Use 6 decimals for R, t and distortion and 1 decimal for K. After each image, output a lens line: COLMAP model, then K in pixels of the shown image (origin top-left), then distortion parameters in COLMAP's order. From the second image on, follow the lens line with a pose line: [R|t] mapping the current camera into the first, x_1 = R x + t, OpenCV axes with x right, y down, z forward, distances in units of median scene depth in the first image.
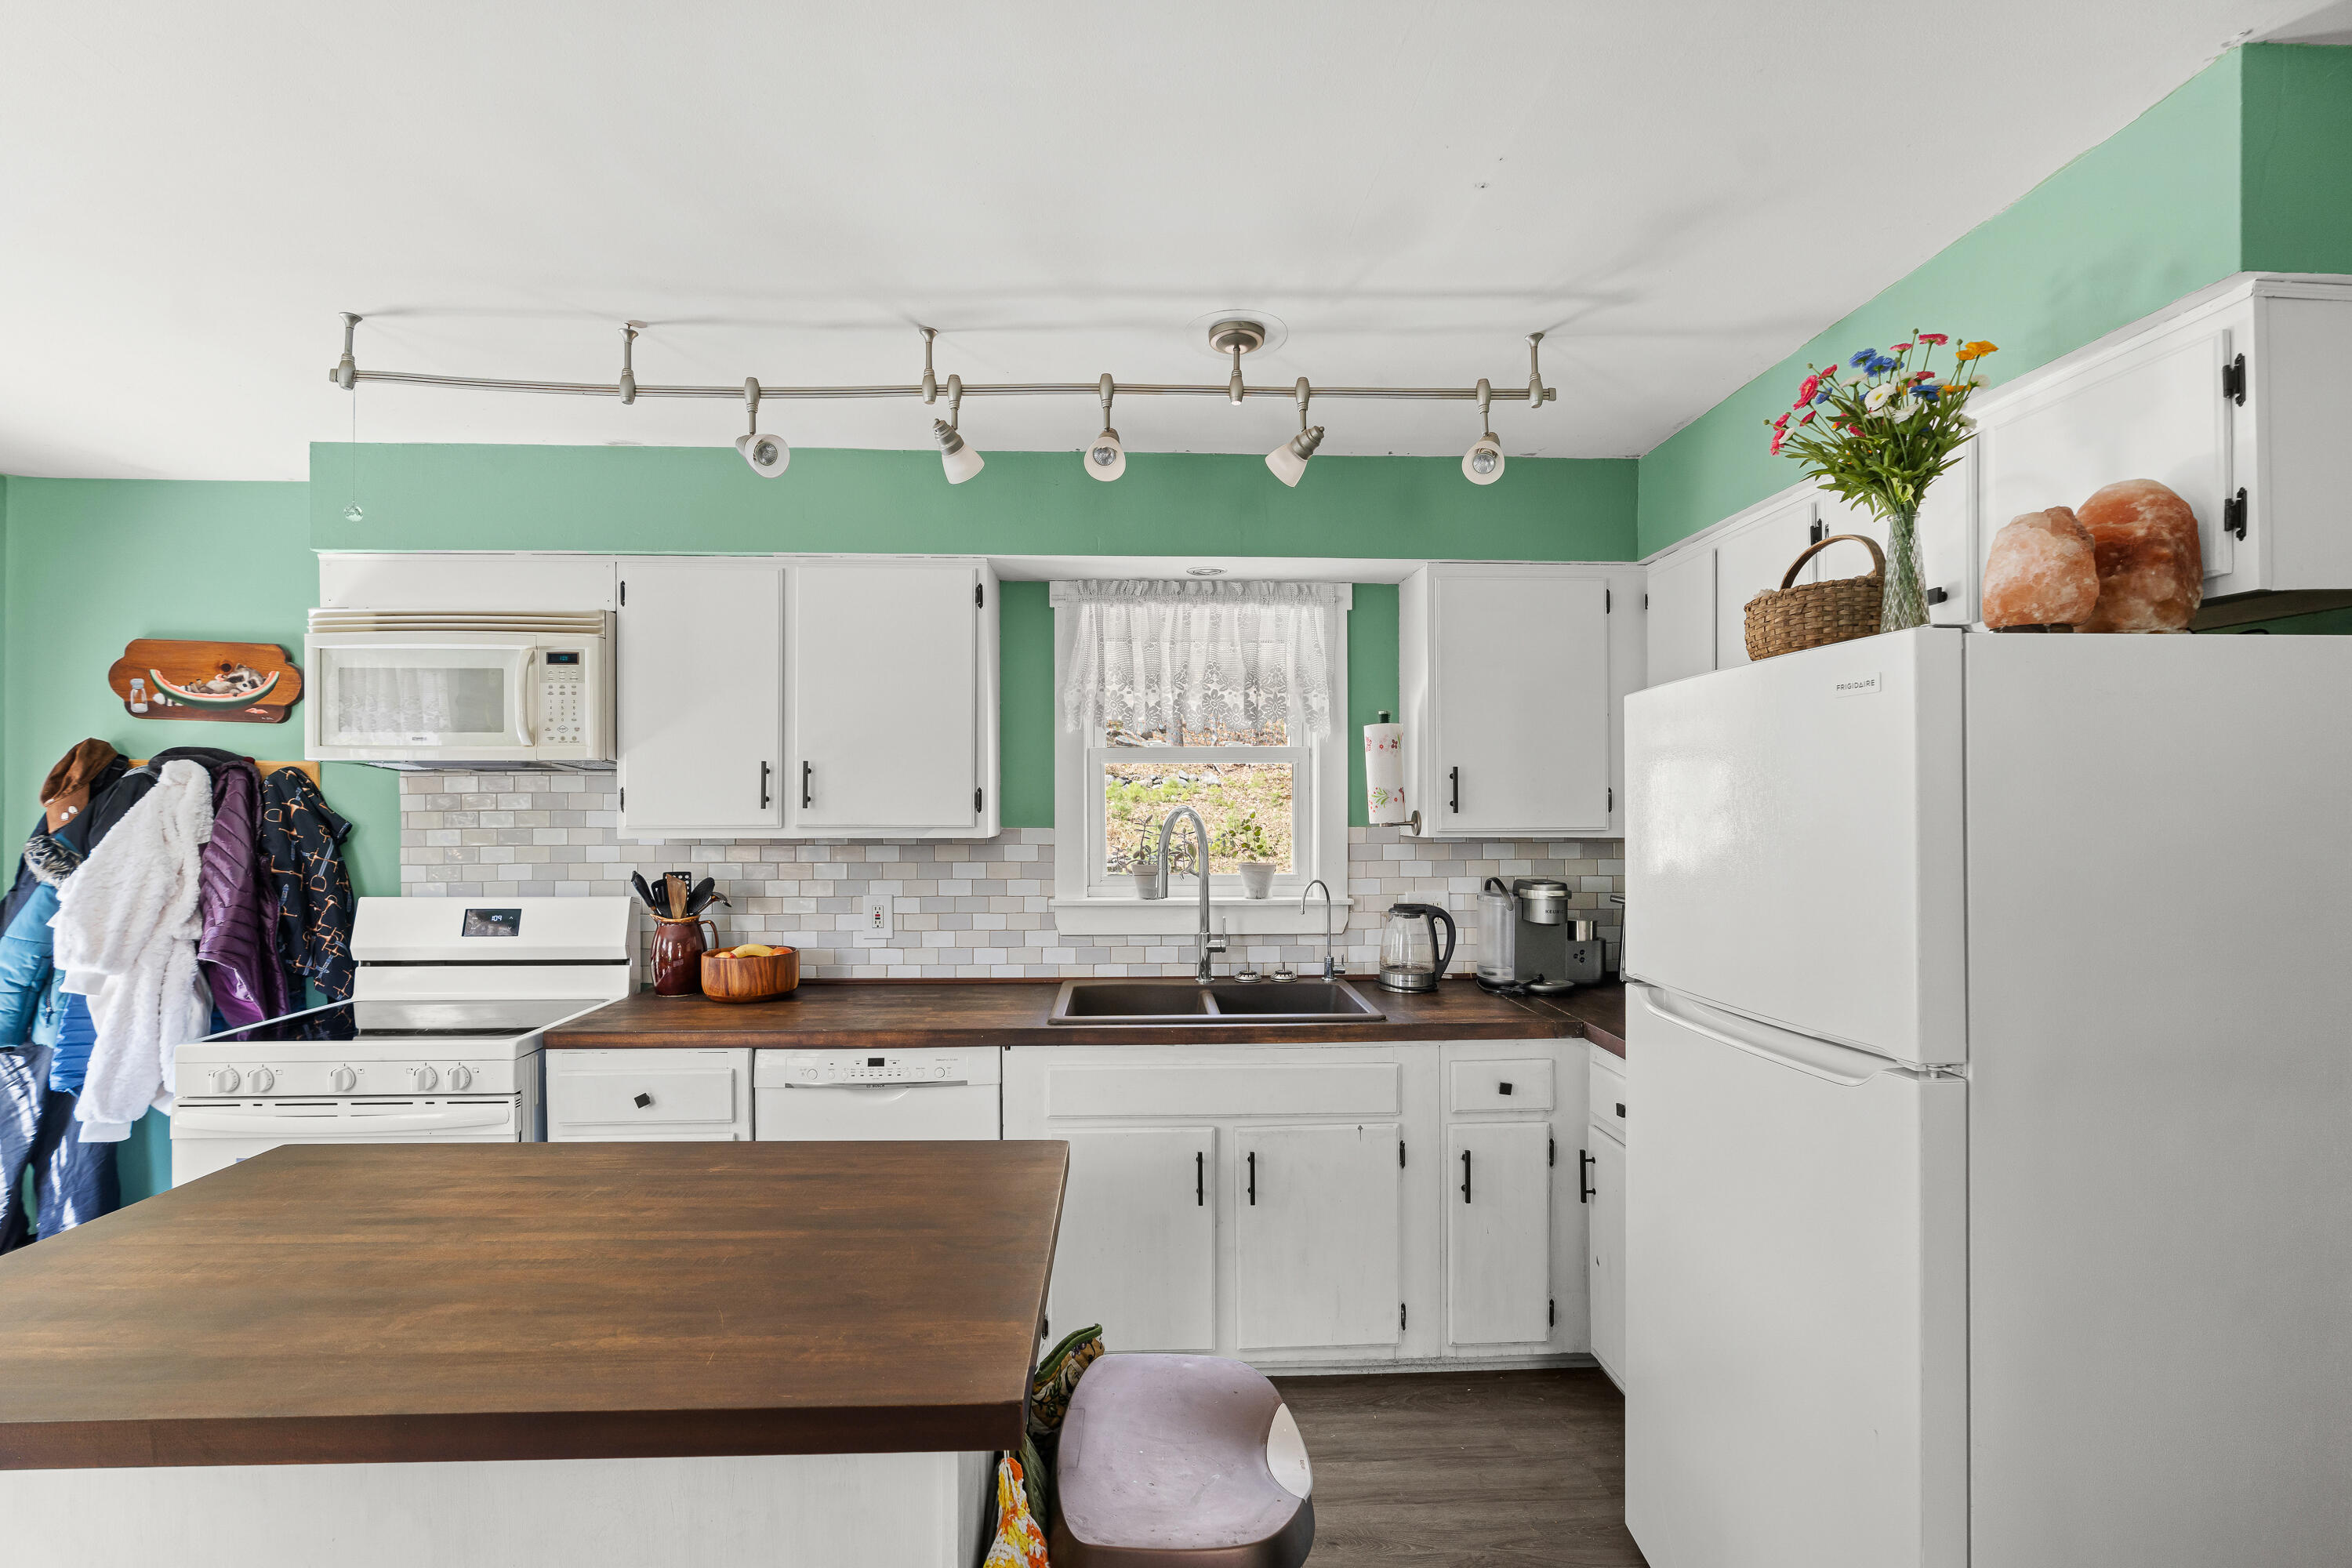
lens RADIAL K [[1053.3, 0, 1160.4], [0, 1053.3, 807.3], [0, 0, 1]] dist [-0.012670, 0.005558]
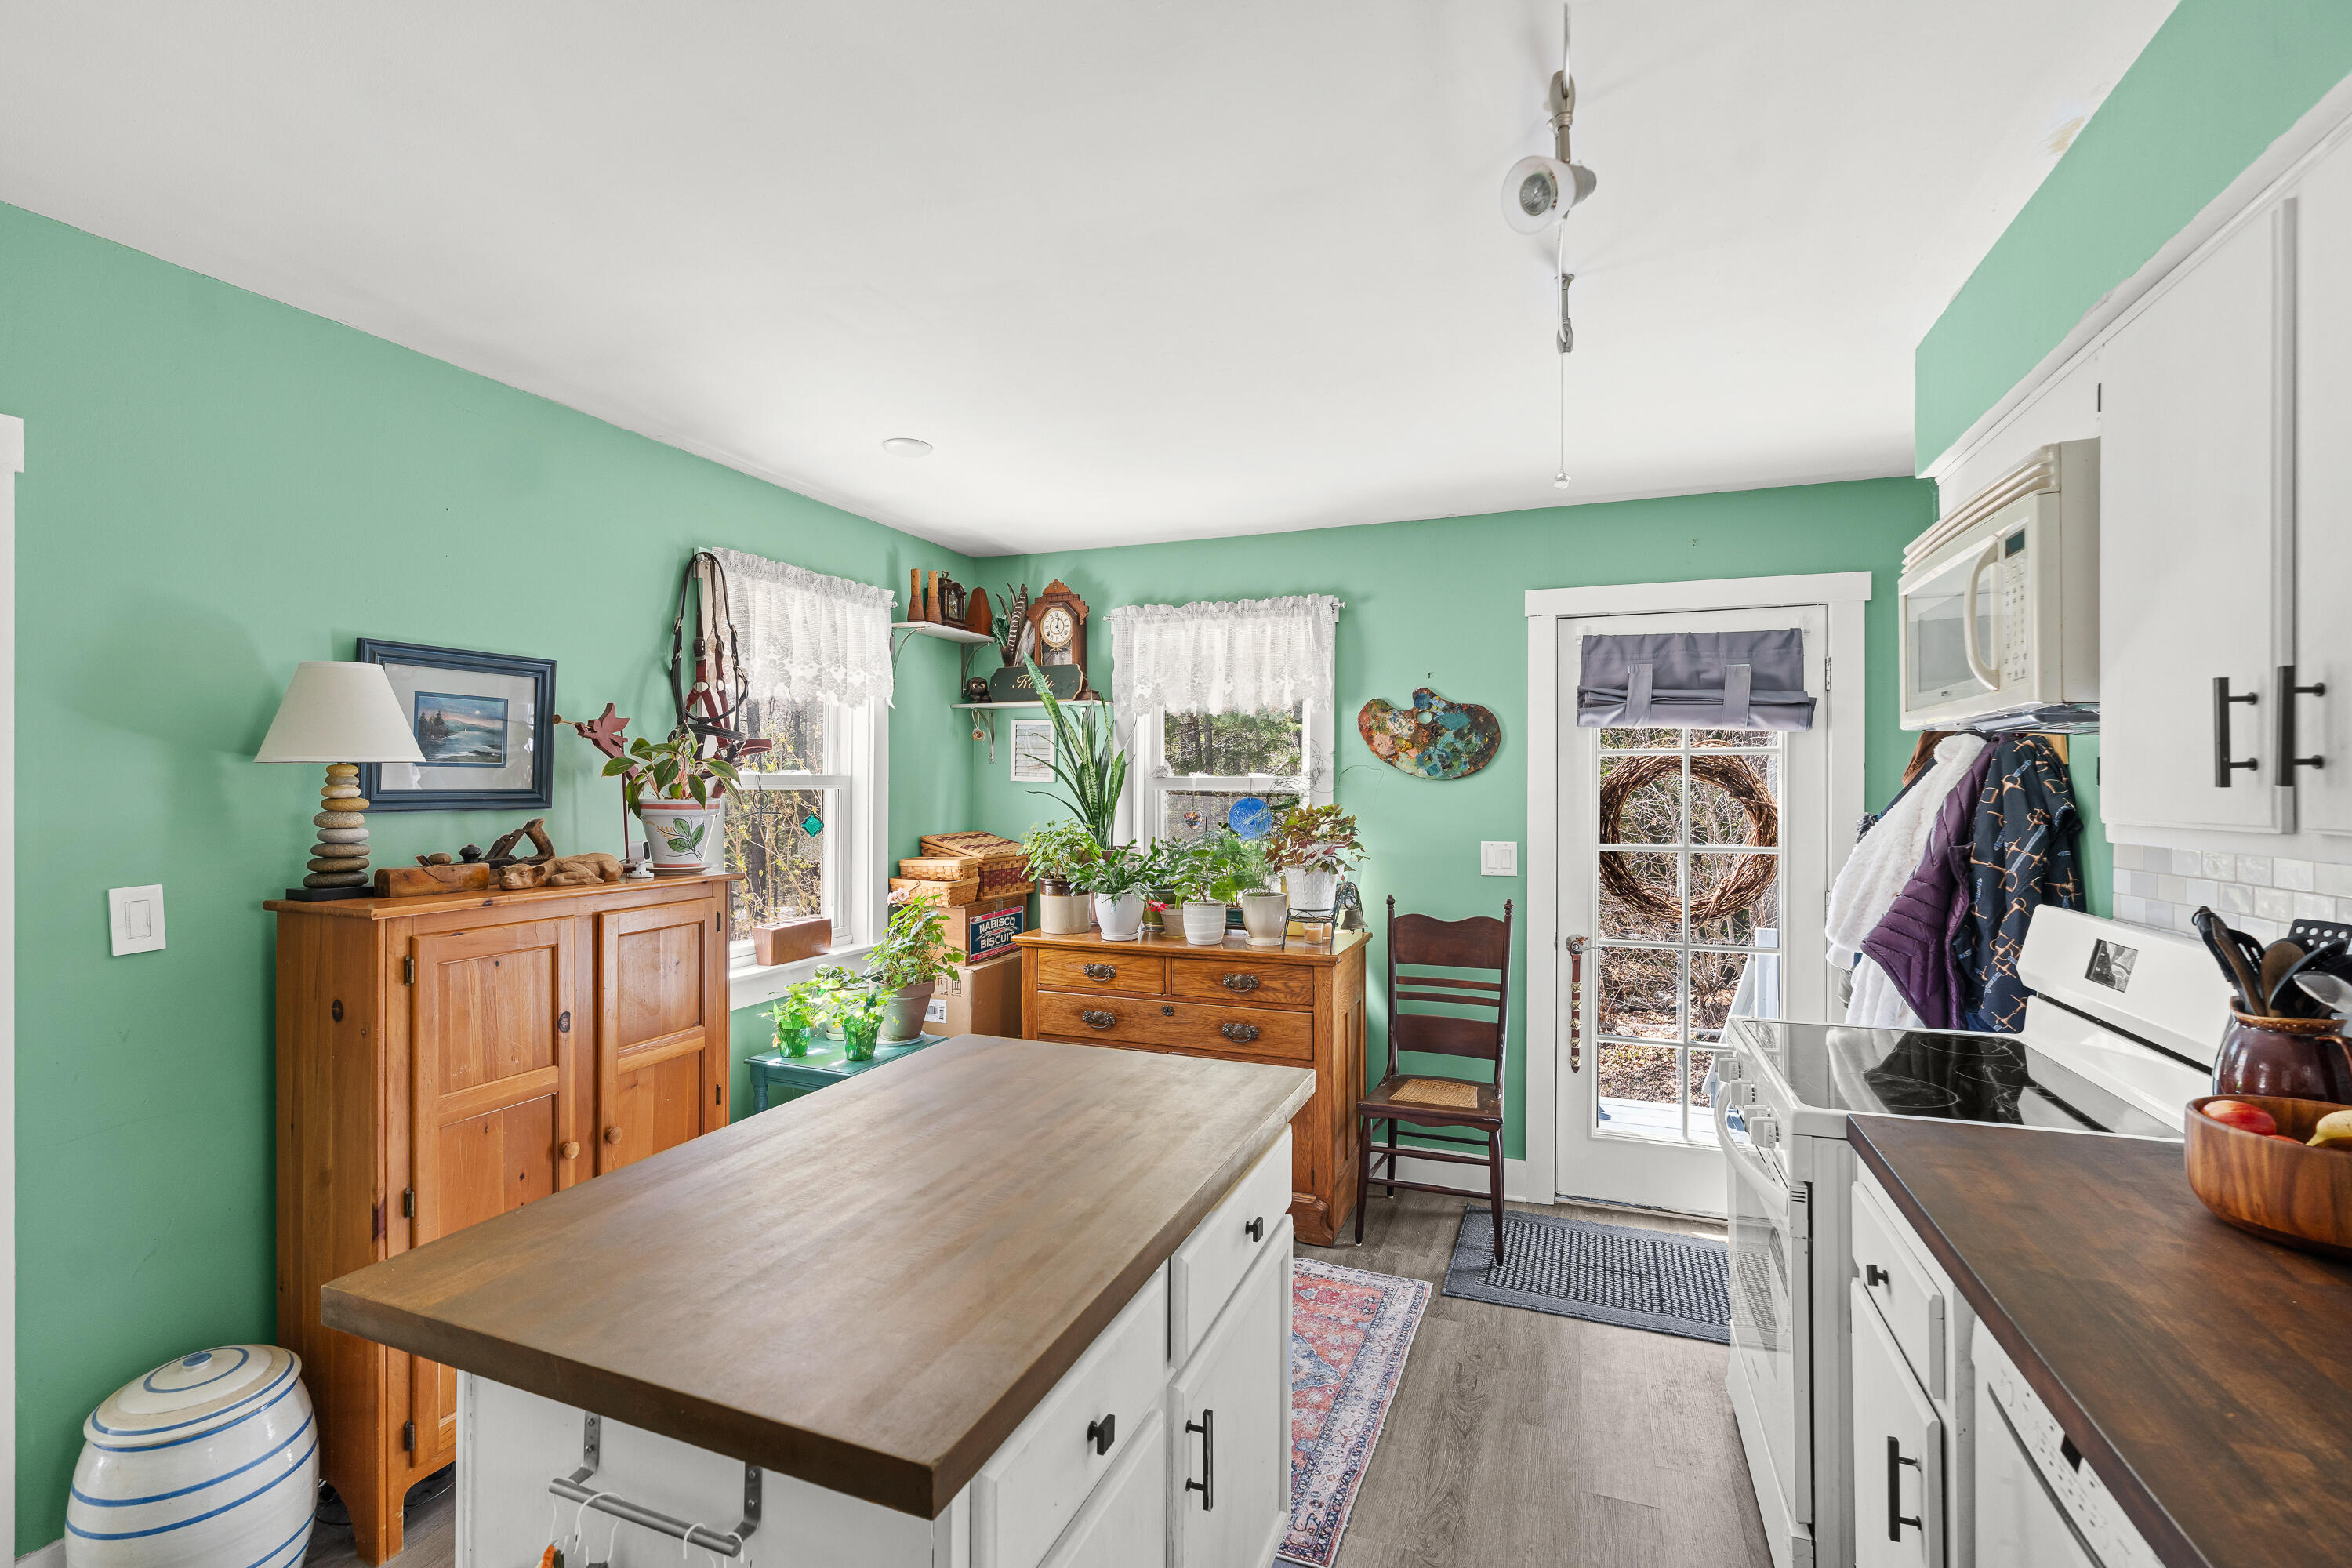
lens RADIAL K [[1053.3, 0, 1194.6], [0, 1053.3, 786.8], [0, 0, 1]] dist [-0.012670, 0.005558]
pose [[-0.393805, -0.000726, -0.919194, 0.174033], [0.000744, 0.999999, -0.001109, 0.001047], [0.919194, -0.001120, -0.393804, 0.738403]]
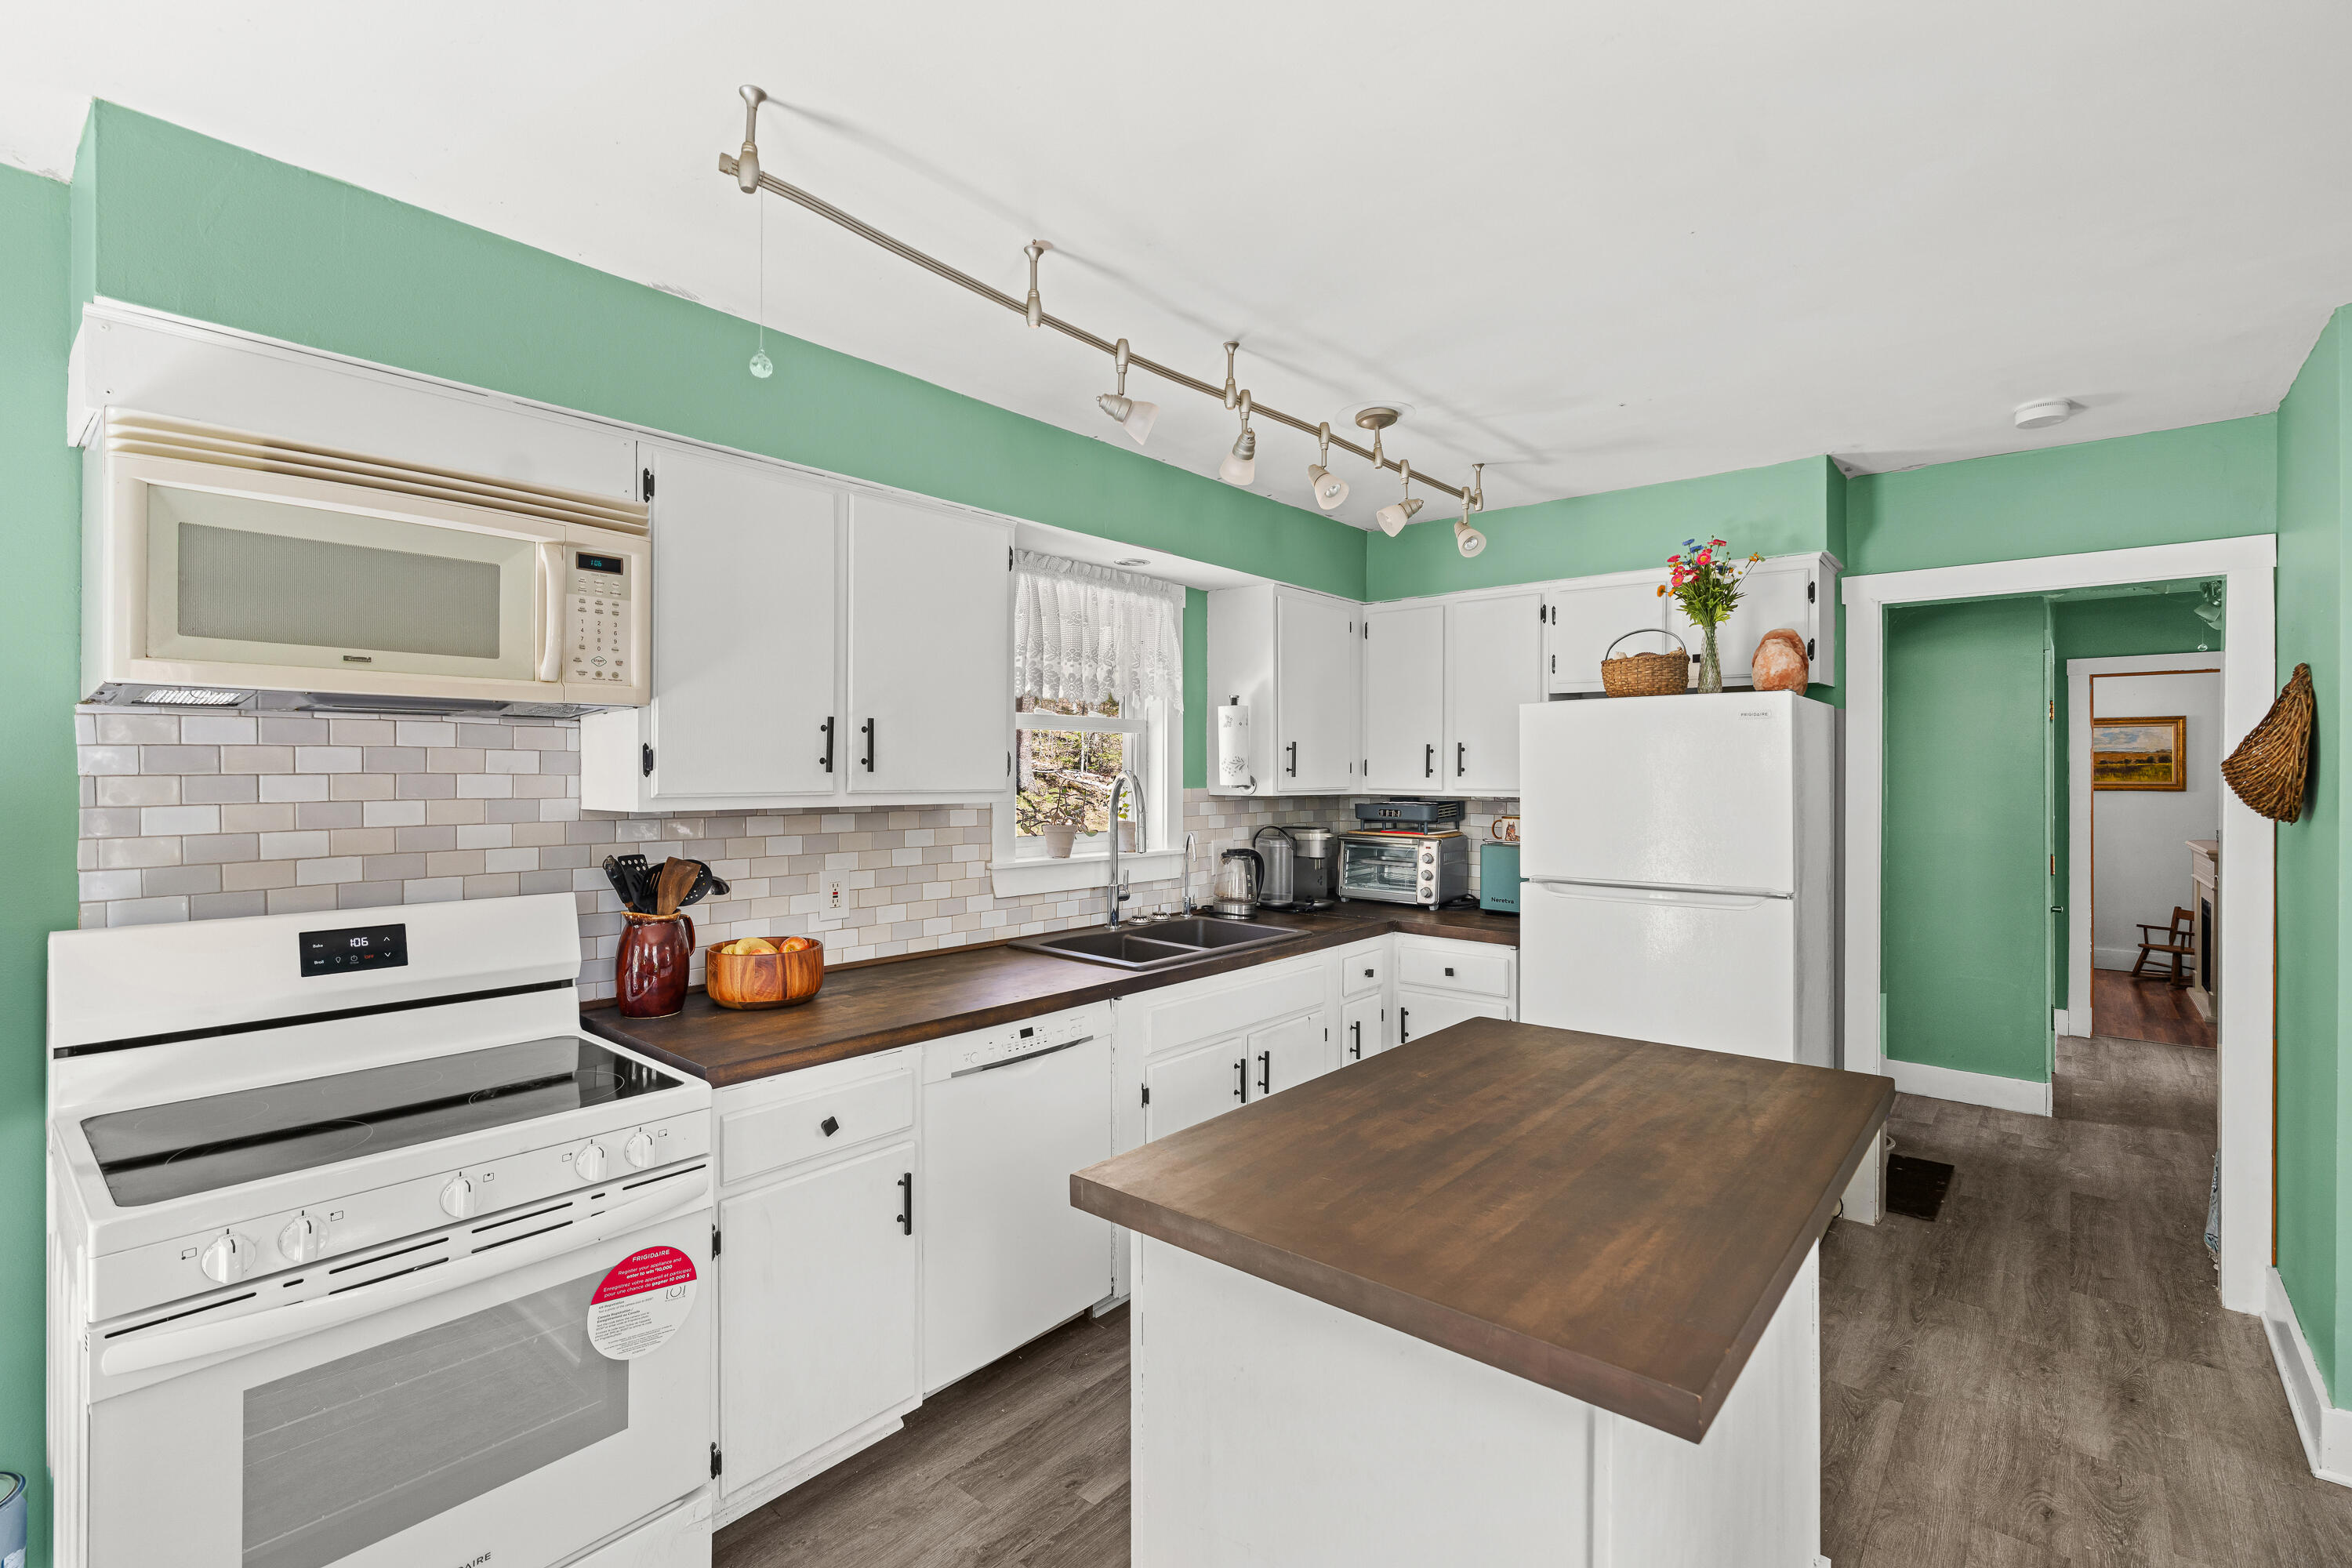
lens RADIAL K [[1053.3, 0, 1171.9], [0, 1053.3, 770.5], [0, 0, 1]] dist [-0.012670, 0.005558]
pose [[0.682578, 0.003738, 0.730803, -0.765872], [-0.002742, 0.999993, -0.002554, 0.001265], [-0.730808, -0.000261, 0.682583, 0.202120]]
